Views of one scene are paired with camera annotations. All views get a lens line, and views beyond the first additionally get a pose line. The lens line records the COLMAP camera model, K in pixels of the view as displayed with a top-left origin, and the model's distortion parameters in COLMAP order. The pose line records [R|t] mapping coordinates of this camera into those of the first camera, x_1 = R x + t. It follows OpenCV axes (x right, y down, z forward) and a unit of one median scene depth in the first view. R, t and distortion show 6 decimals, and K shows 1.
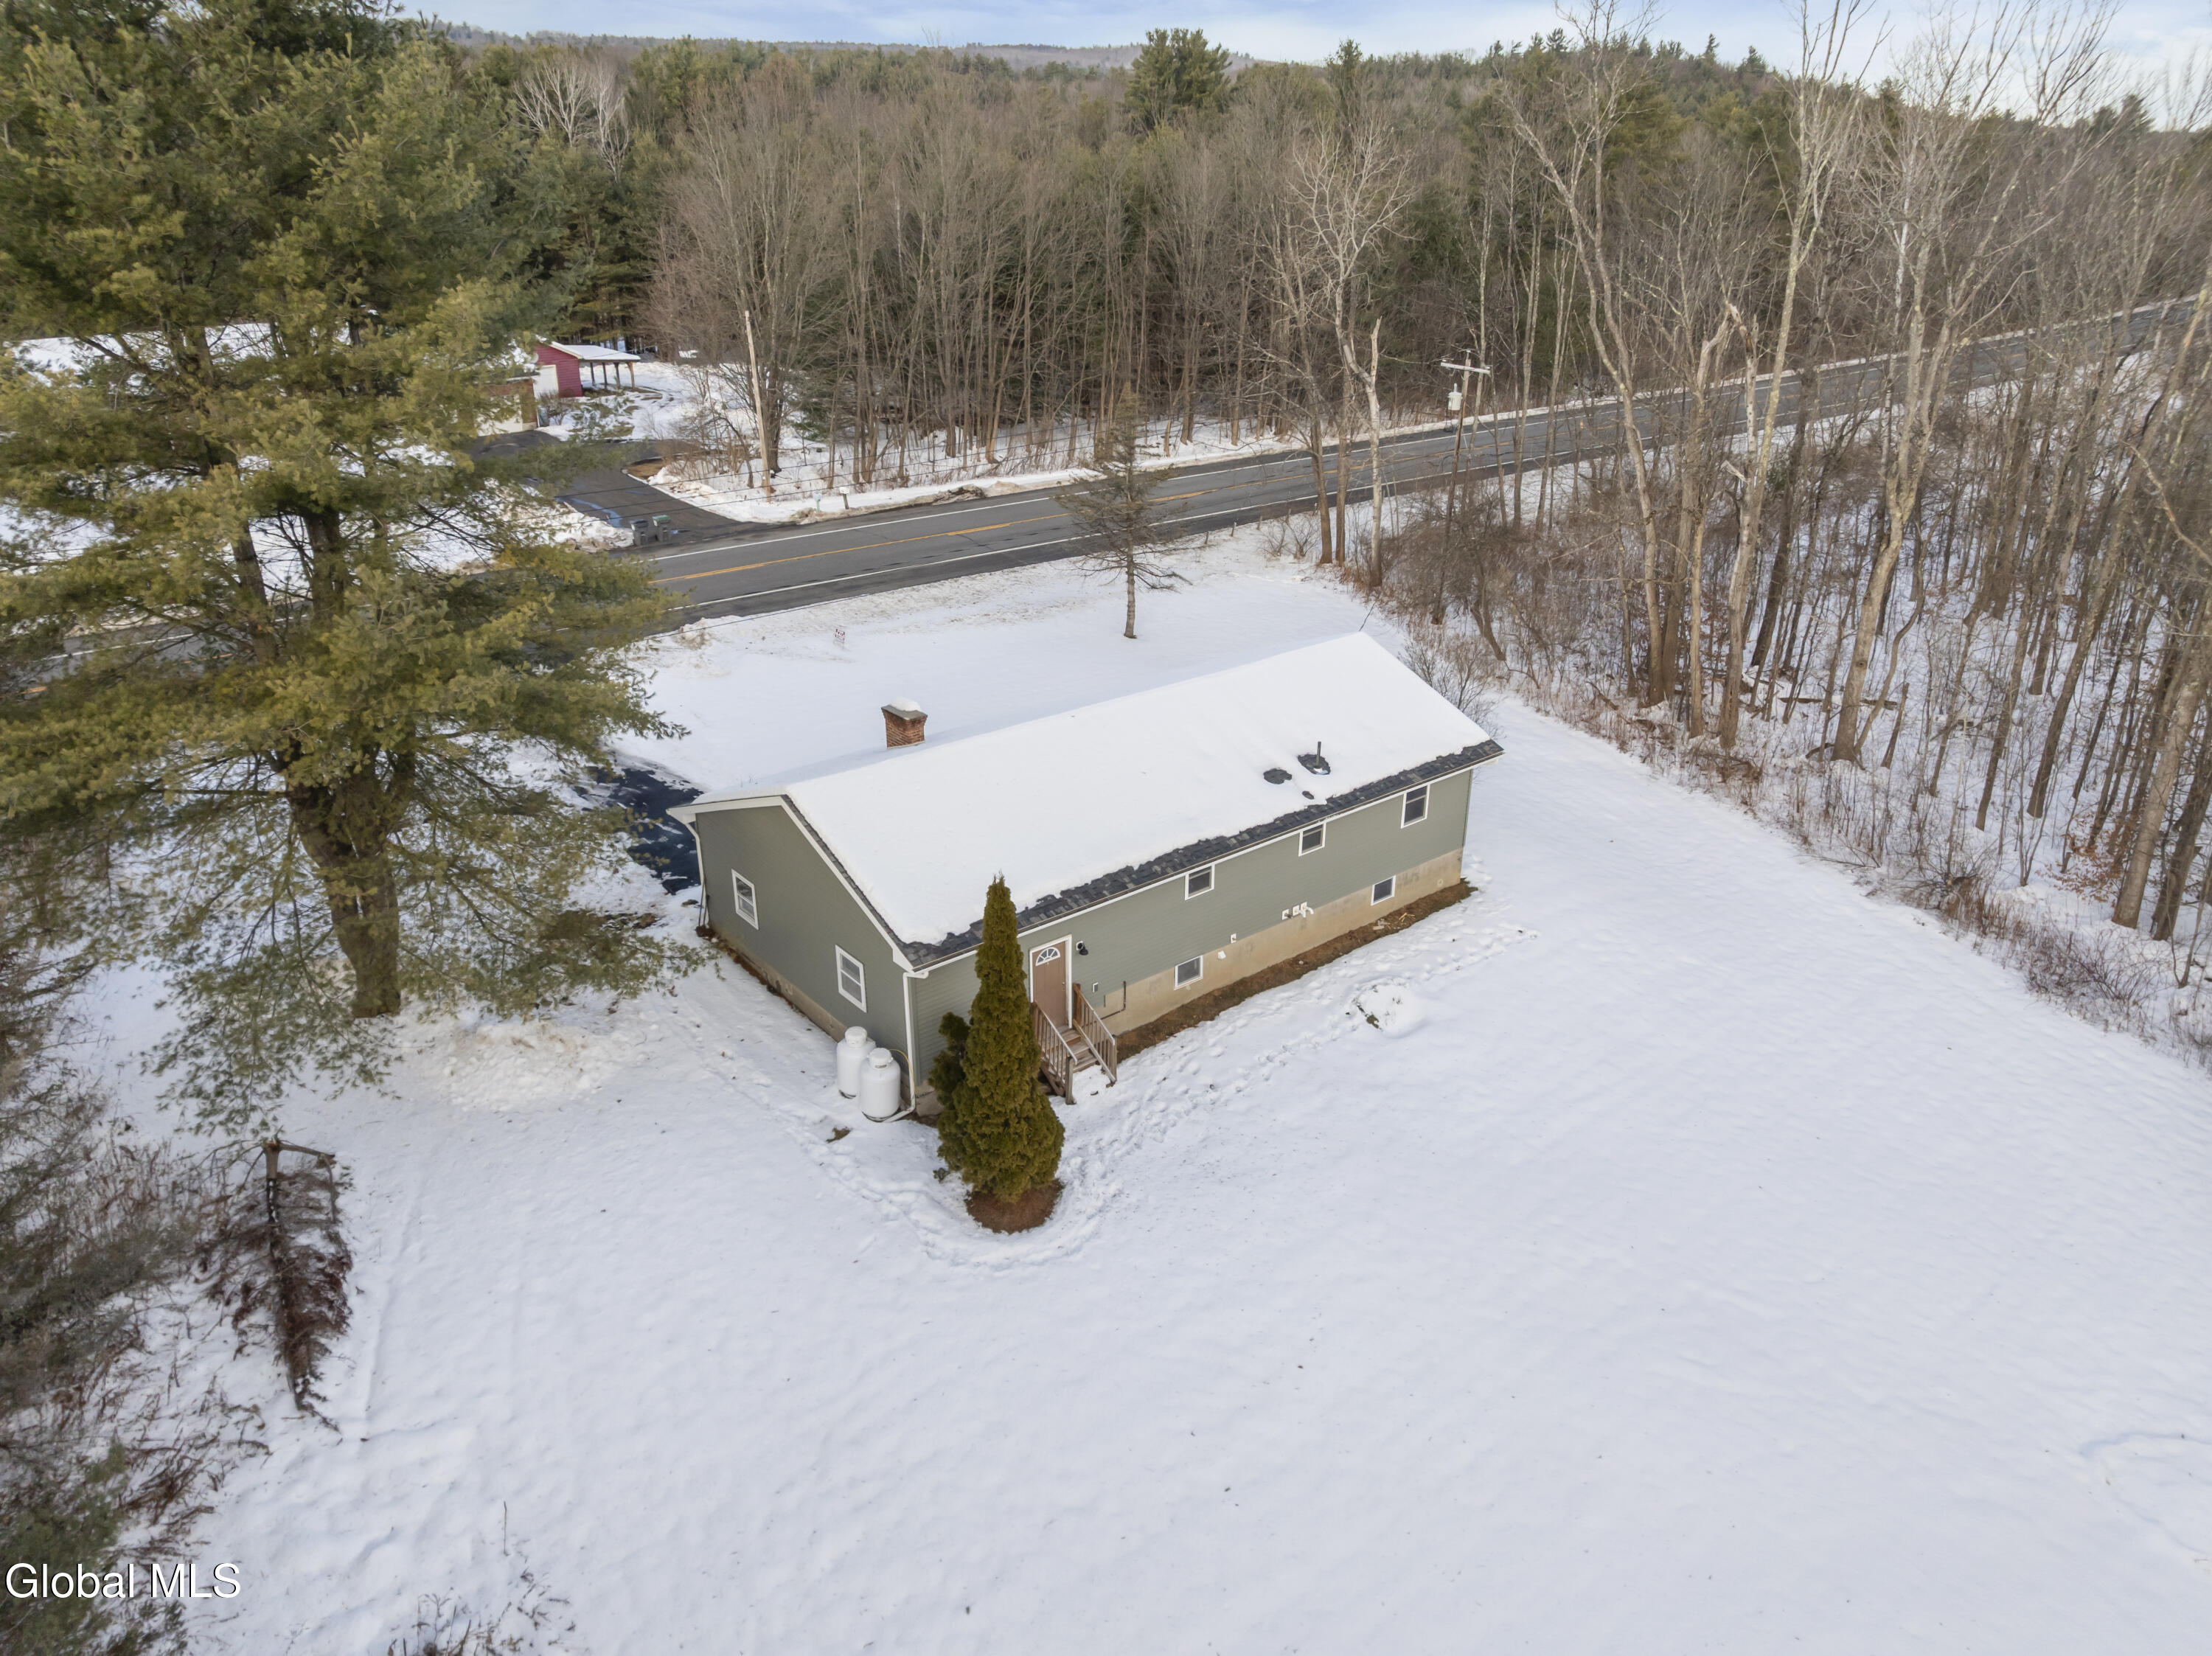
lens RADIAL K [[1541.1, 0, 1103.3], [0, 1541.1, 832.4], [0, 0, 1]] dist [-0.039352, -0.000472]
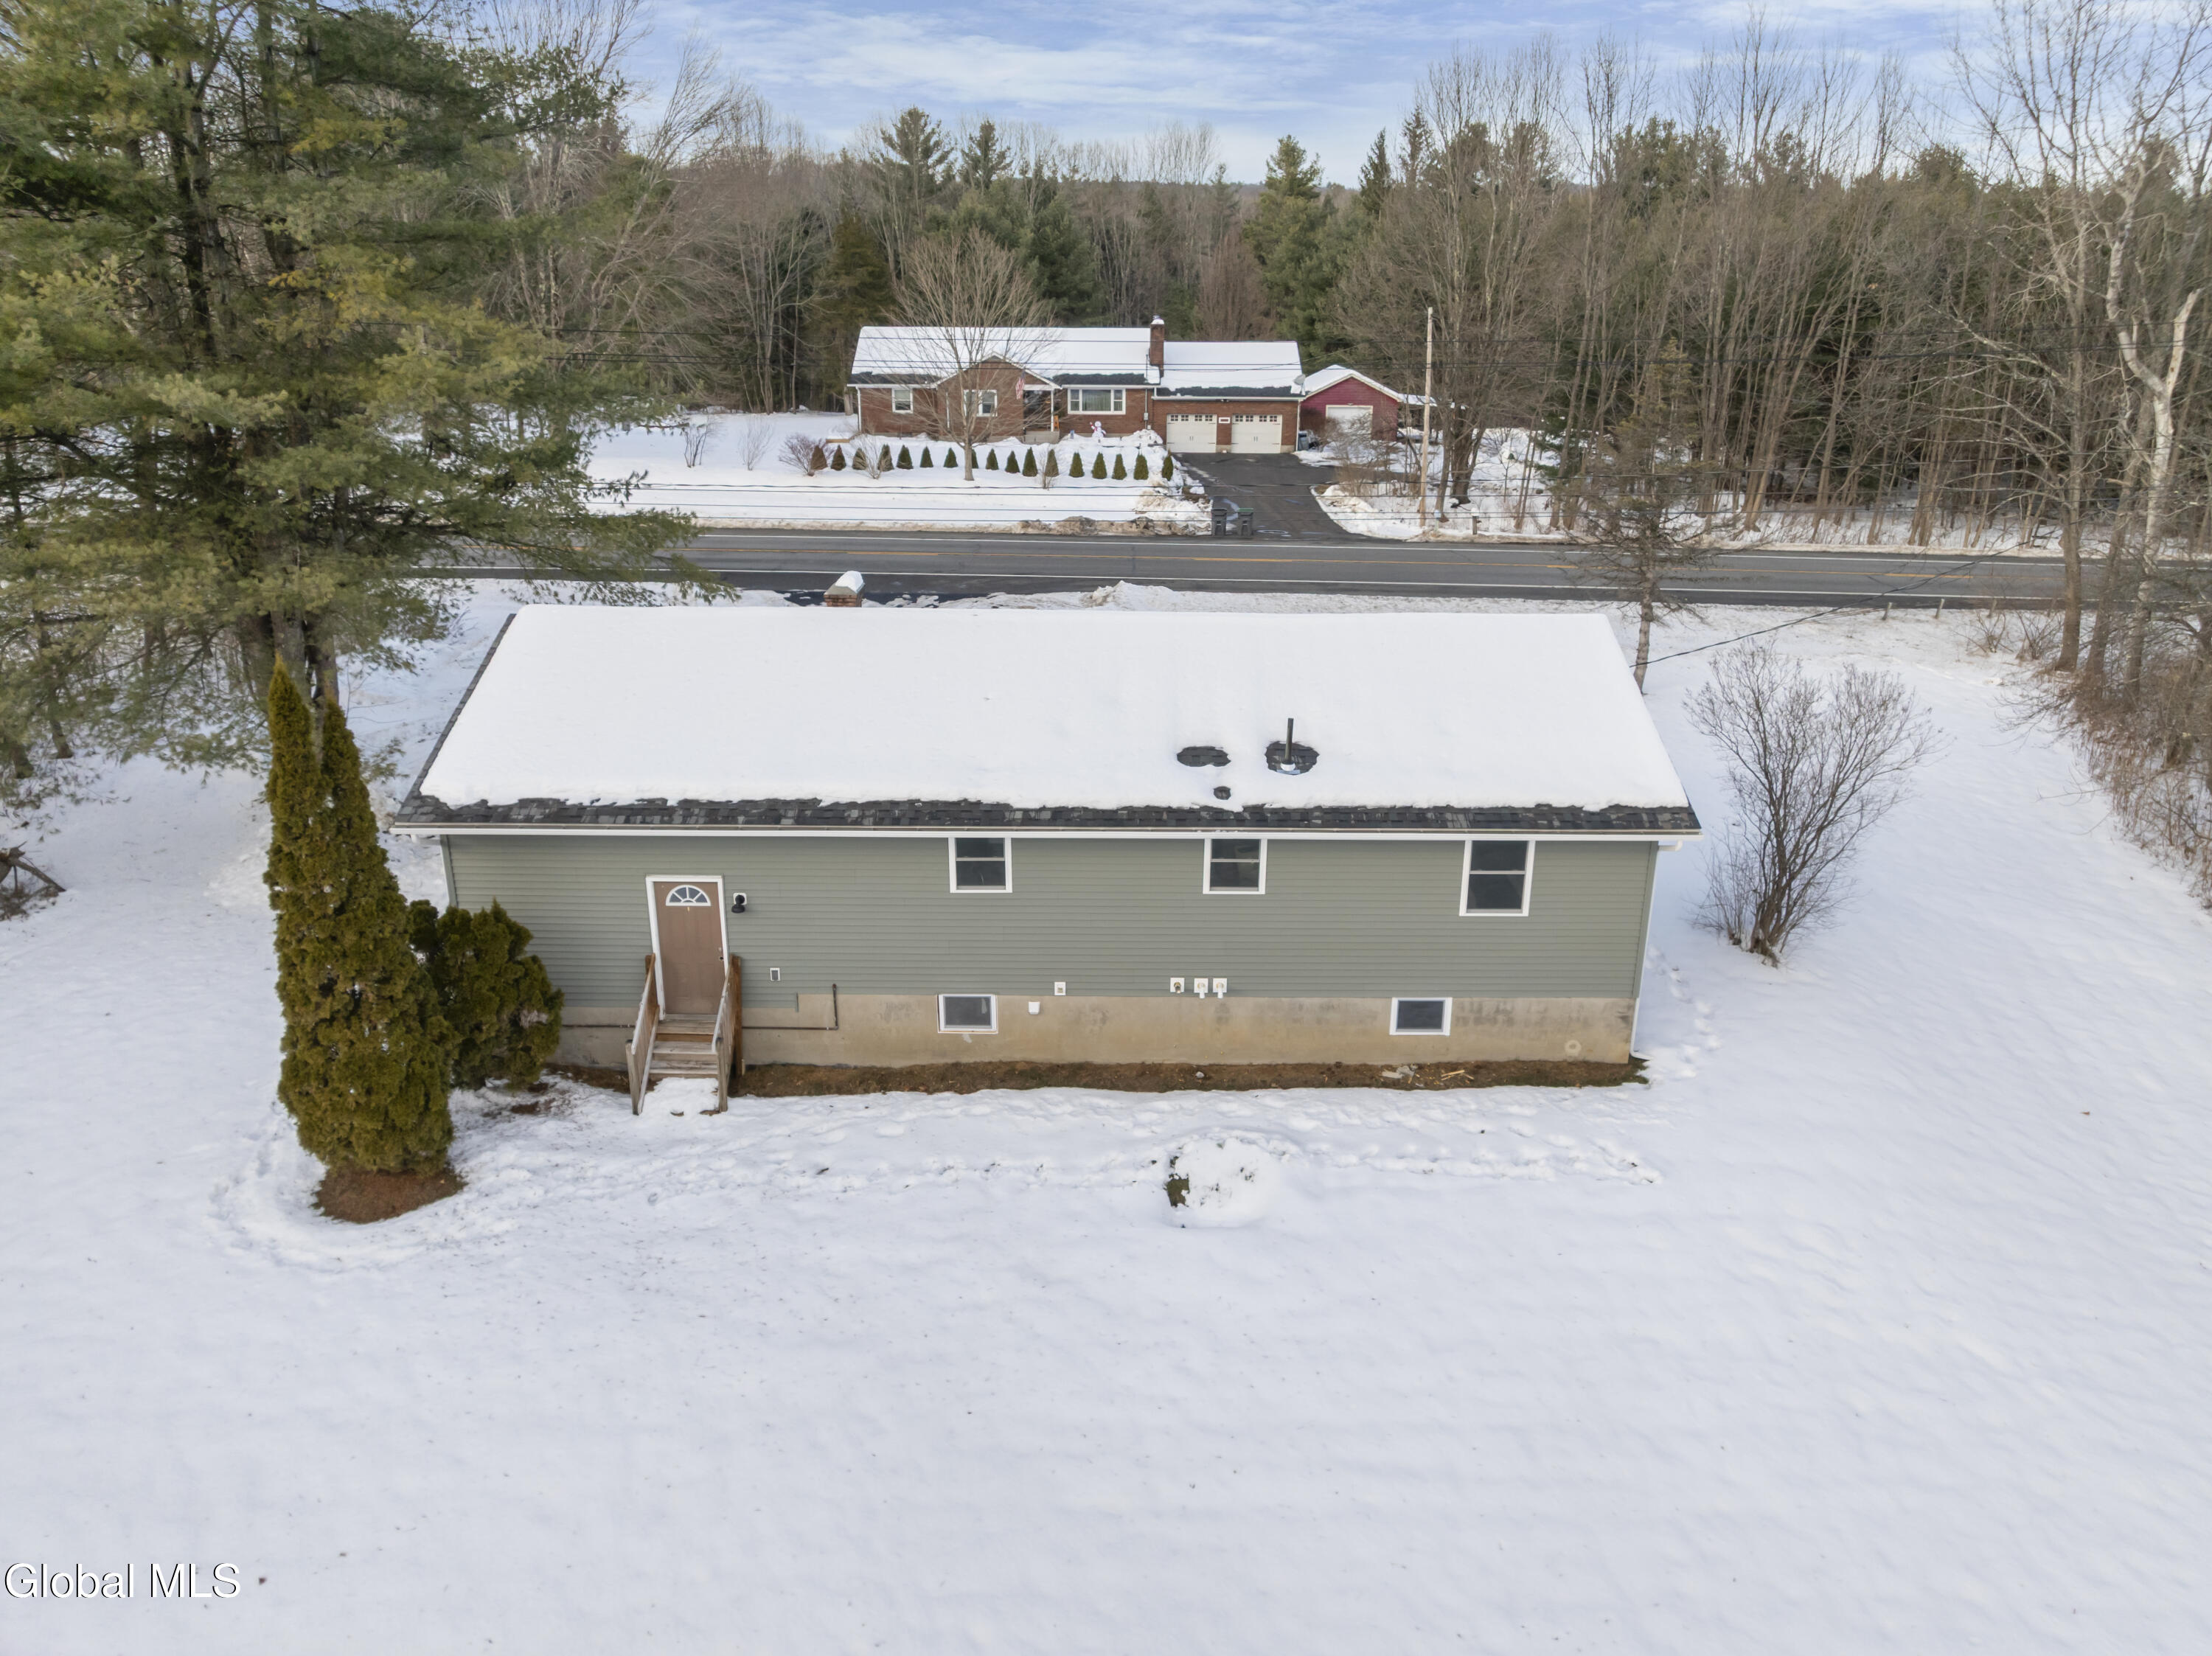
lens RADIAL K [[1541.1, 0, 1106.8], [0, 1541.1, 827.9], [0, 0, 1]] dist [-0.039352, -0.000472]
pose [[0.772122, 0.209503, -0.599947, 0.450329], [-0.265128, 0.964203, -0.004512, 0.003664], [0.577525, 0.162547, 0.800027, 0.489524]]
